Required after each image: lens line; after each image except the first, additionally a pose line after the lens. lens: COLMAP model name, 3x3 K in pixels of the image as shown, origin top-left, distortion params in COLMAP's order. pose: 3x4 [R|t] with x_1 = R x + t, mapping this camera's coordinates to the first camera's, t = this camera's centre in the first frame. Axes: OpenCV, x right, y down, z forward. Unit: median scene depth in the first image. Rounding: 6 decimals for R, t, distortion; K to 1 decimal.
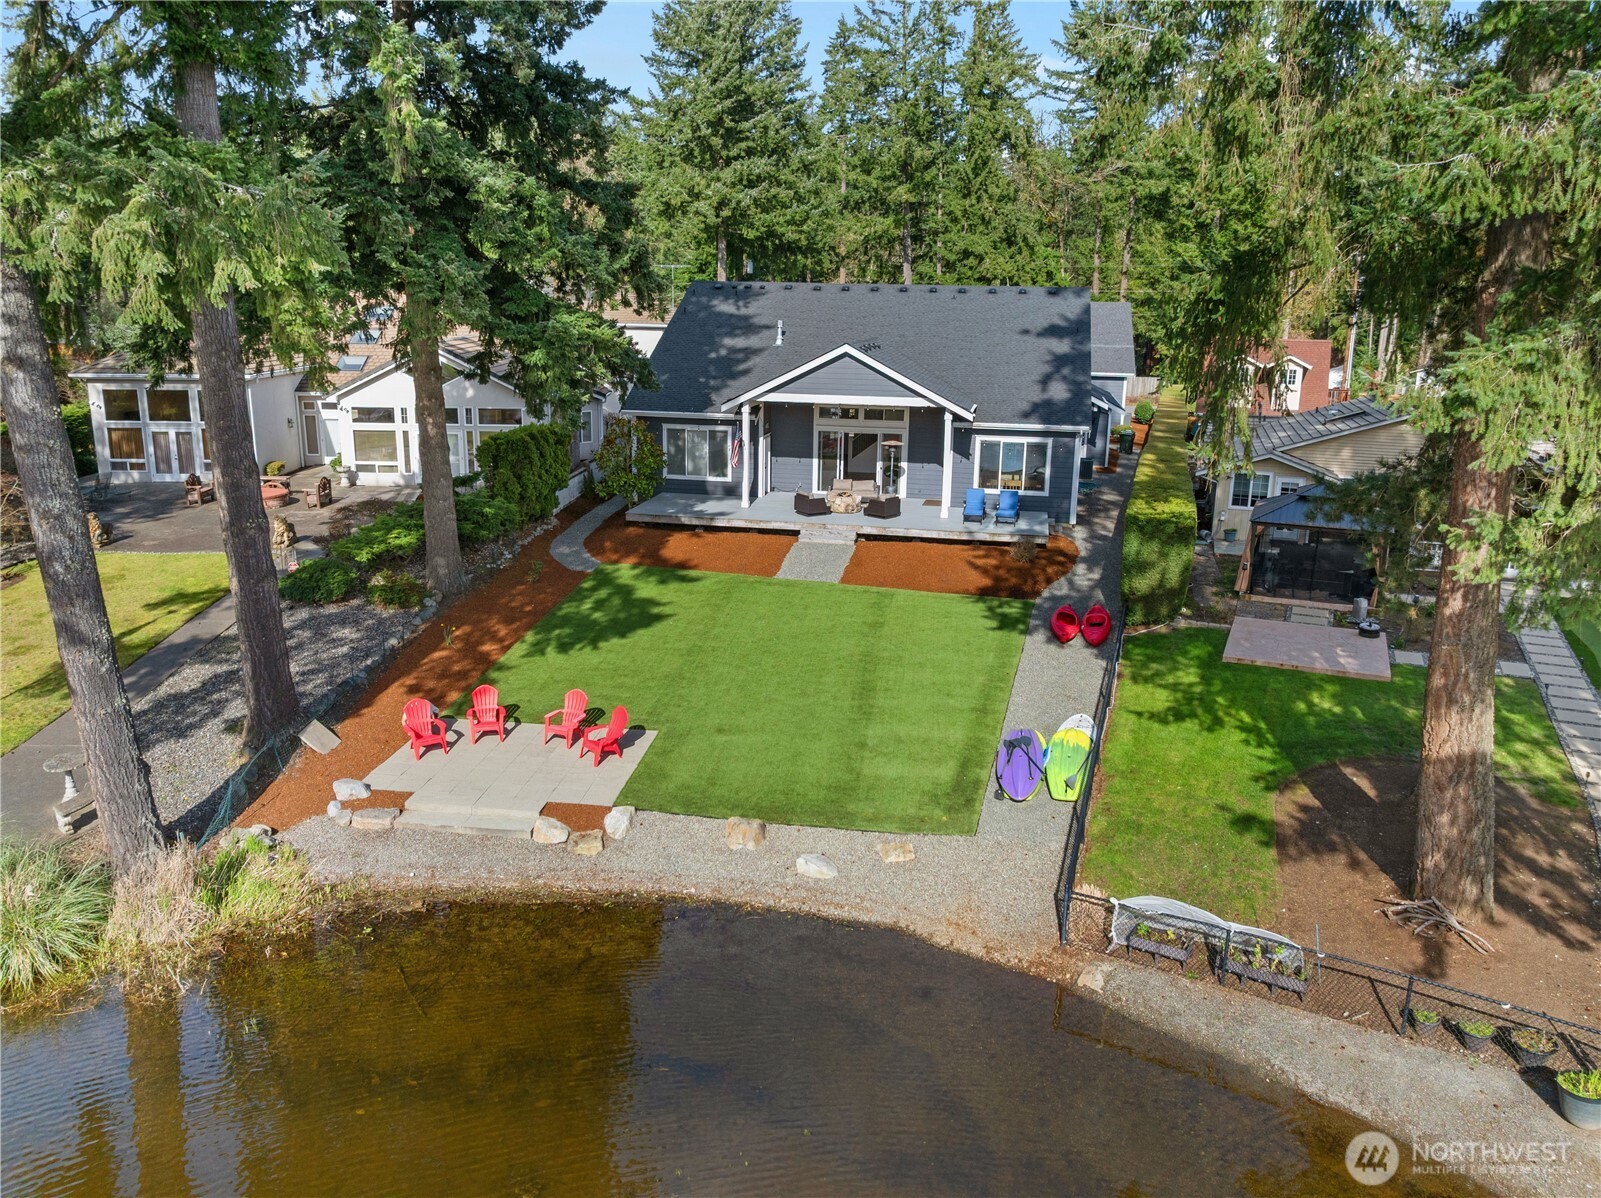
lens RADIAL K [[1121.4, 0, 798.5], [0, 1121.4, 525.4], [0, 0, 1]] dist [-0.004157, -0.002841]
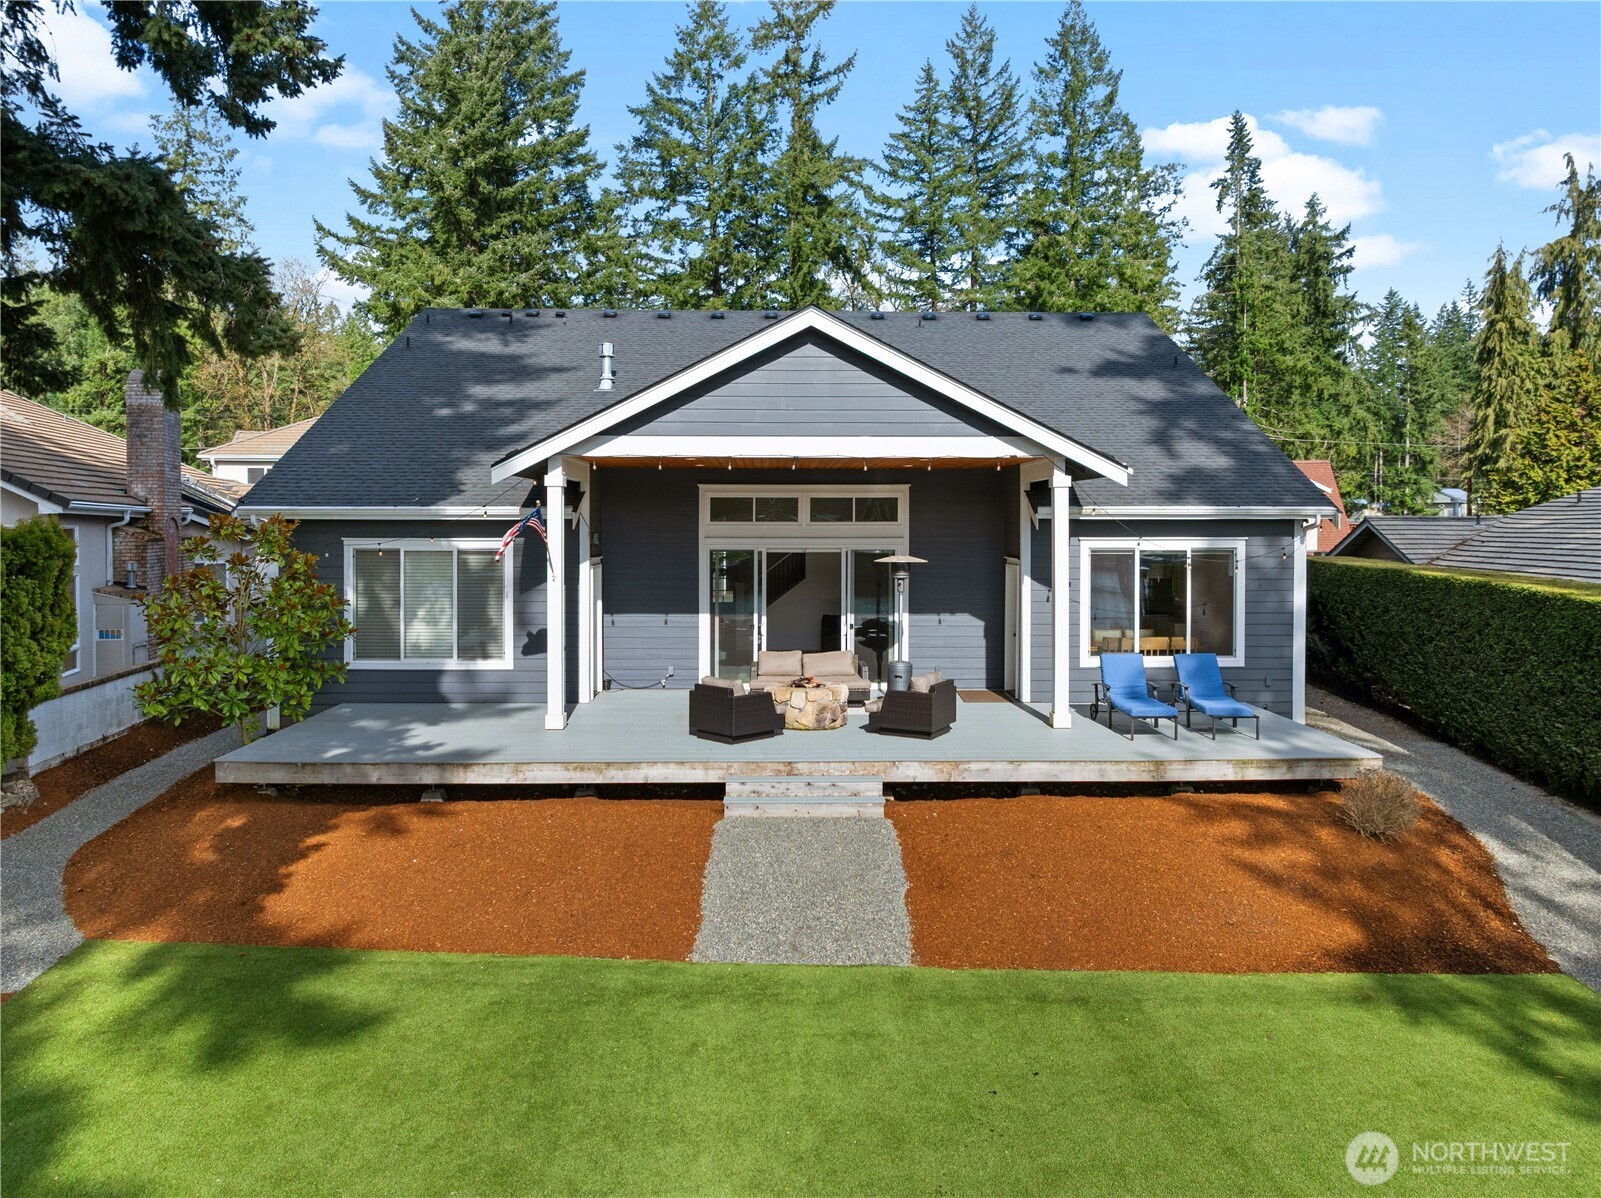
lens RADIAL K [[1121.4, 0, 798.5], [0, 1121.4, 525.4], [0, 0, 1]] dist [-0.004157, -0.002841]
pose [[0.975767, -0.012883, 0.218434, -0.046728], [0.054377, 0.981226, -0.185038, -0.008113], [-0.211949, 0.192432, 0.958148, 0.562219]]
